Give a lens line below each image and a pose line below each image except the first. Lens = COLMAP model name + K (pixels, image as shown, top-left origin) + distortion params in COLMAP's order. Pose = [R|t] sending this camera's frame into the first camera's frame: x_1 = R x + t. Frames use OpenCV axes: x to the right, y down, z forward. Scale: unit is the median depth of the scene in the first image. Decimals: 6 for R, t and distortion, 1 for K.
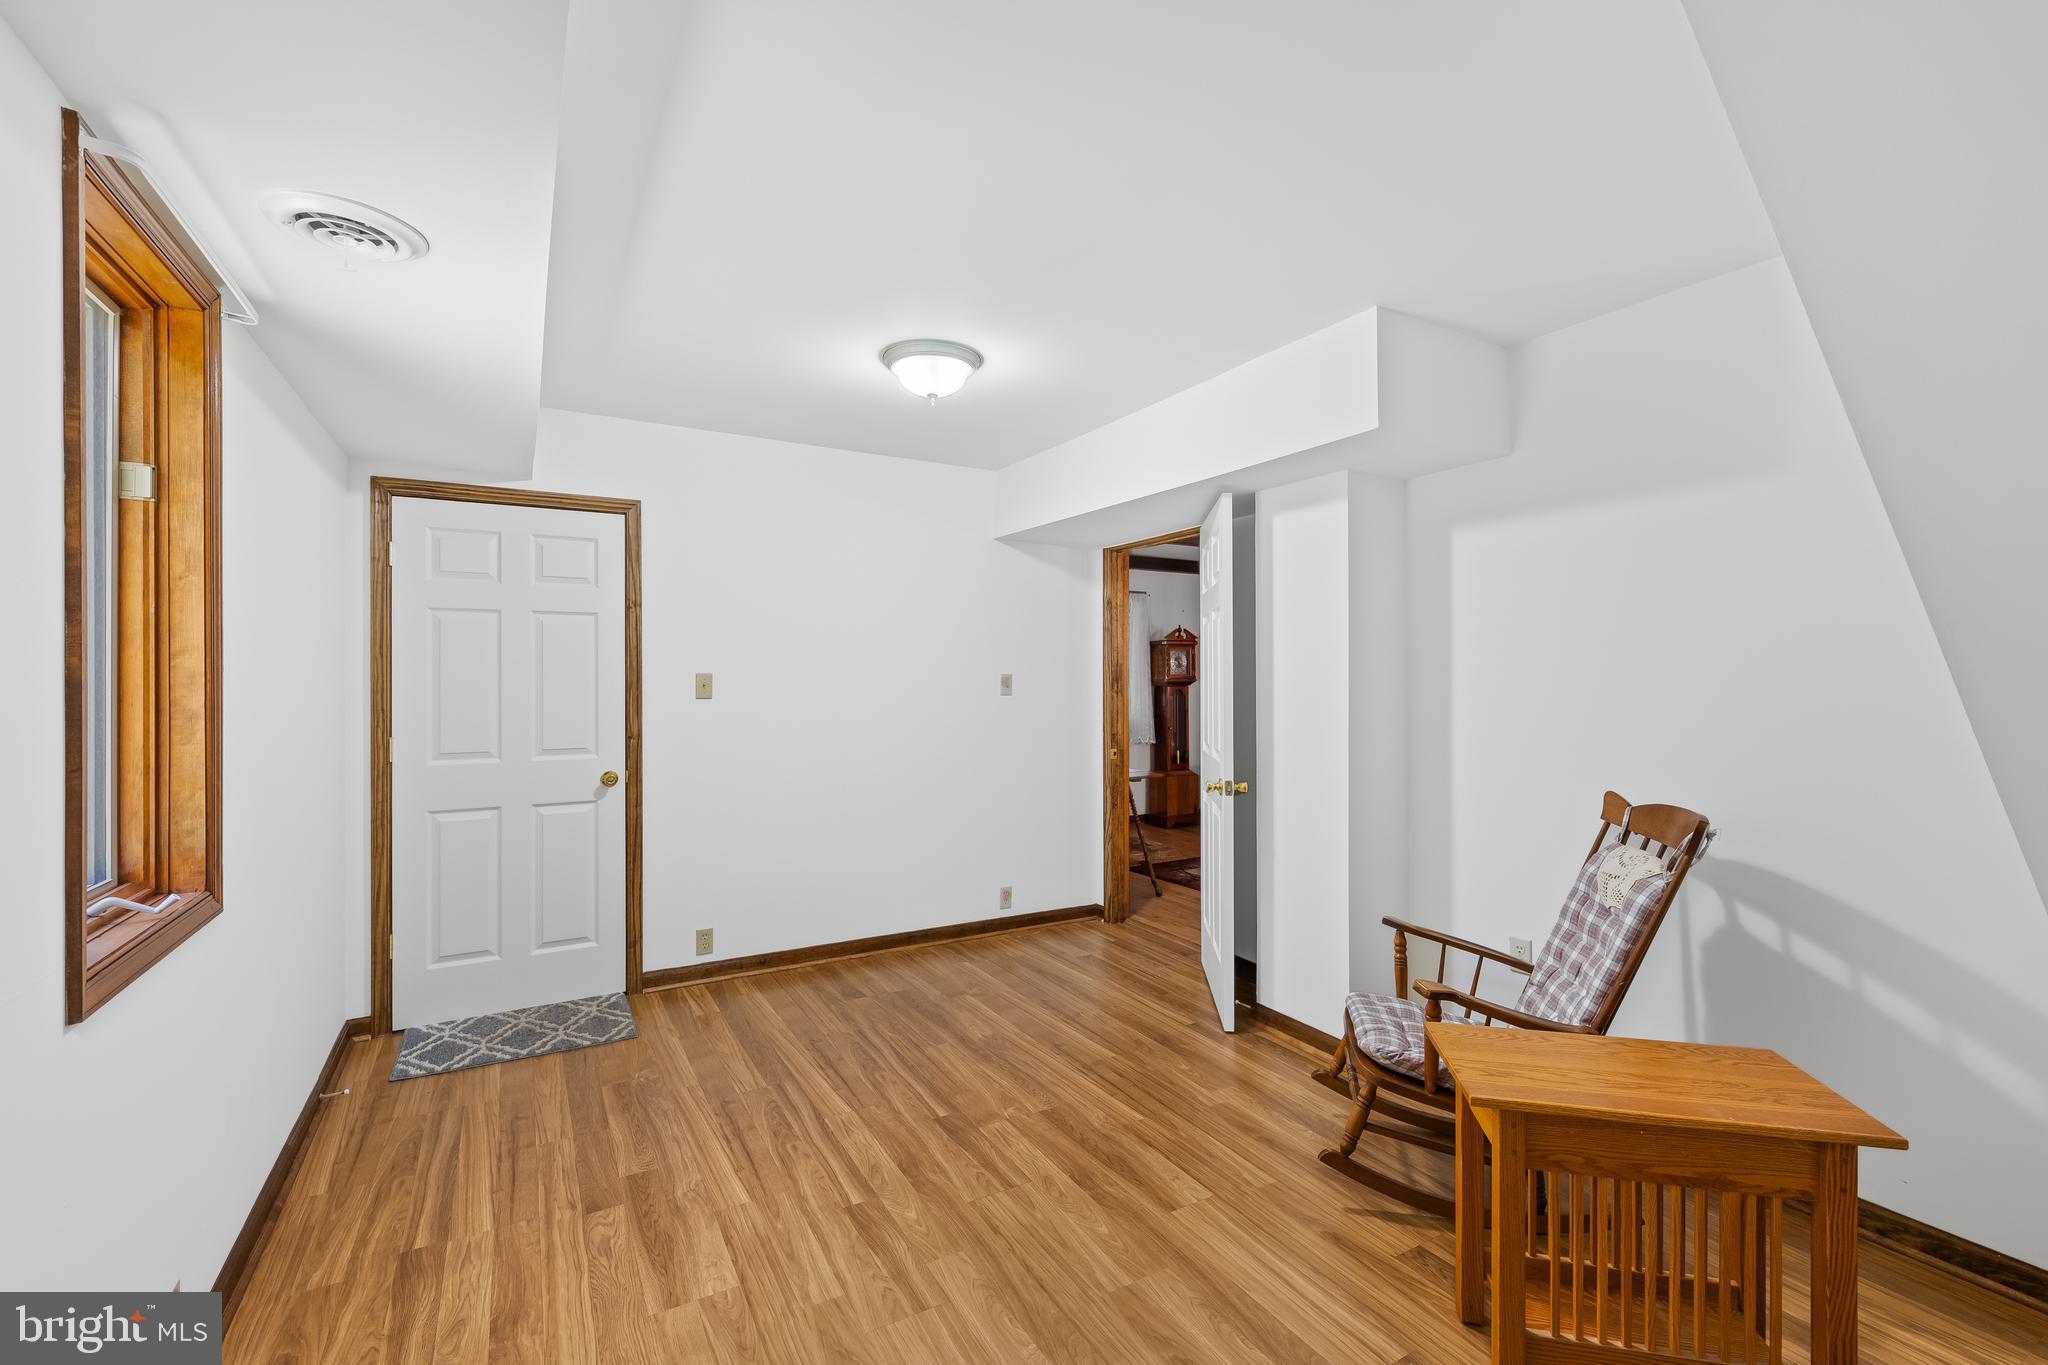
lens RADIAL K [[885.4, 0, 1021.7], [0, 885.4, 680.3], [0, 0, 1]] dist [0.016273, -0.000010]
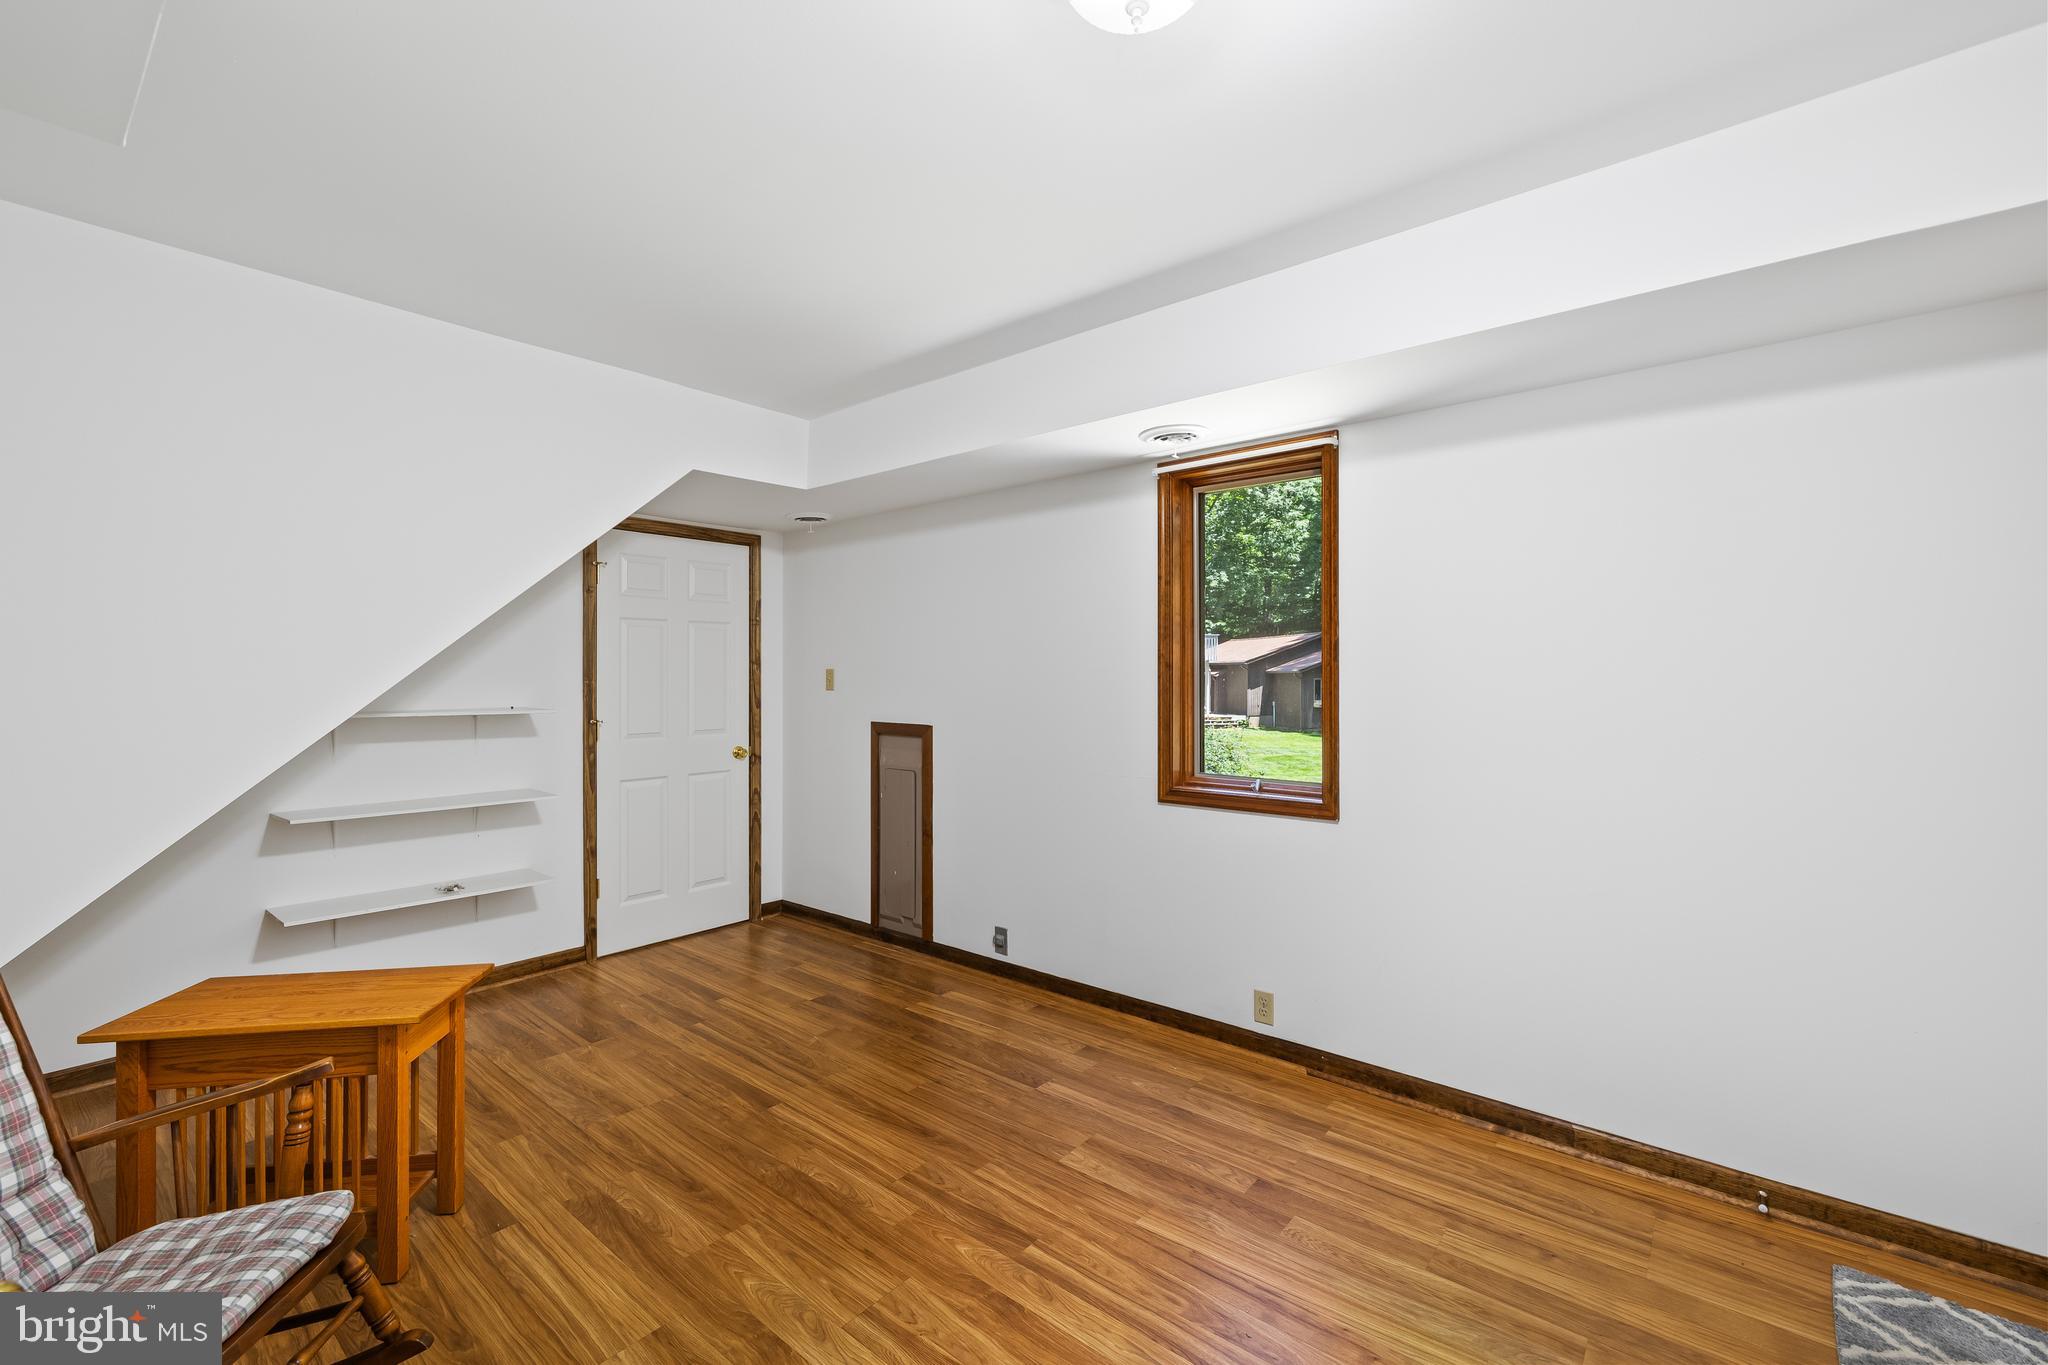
lens RADIAL K [[885.4, 0, 991.2], [0, 885.4, 672.7], [0, 0, 1]] dist [0.016273, -0.000010]
pose [[-0.950367, 0.002196, -0.311125, 0.142498], [0.002935, 0.999994, -0.001907, 0.003503], [0.311119, -0.002725, -0.950367, 1.987939]]
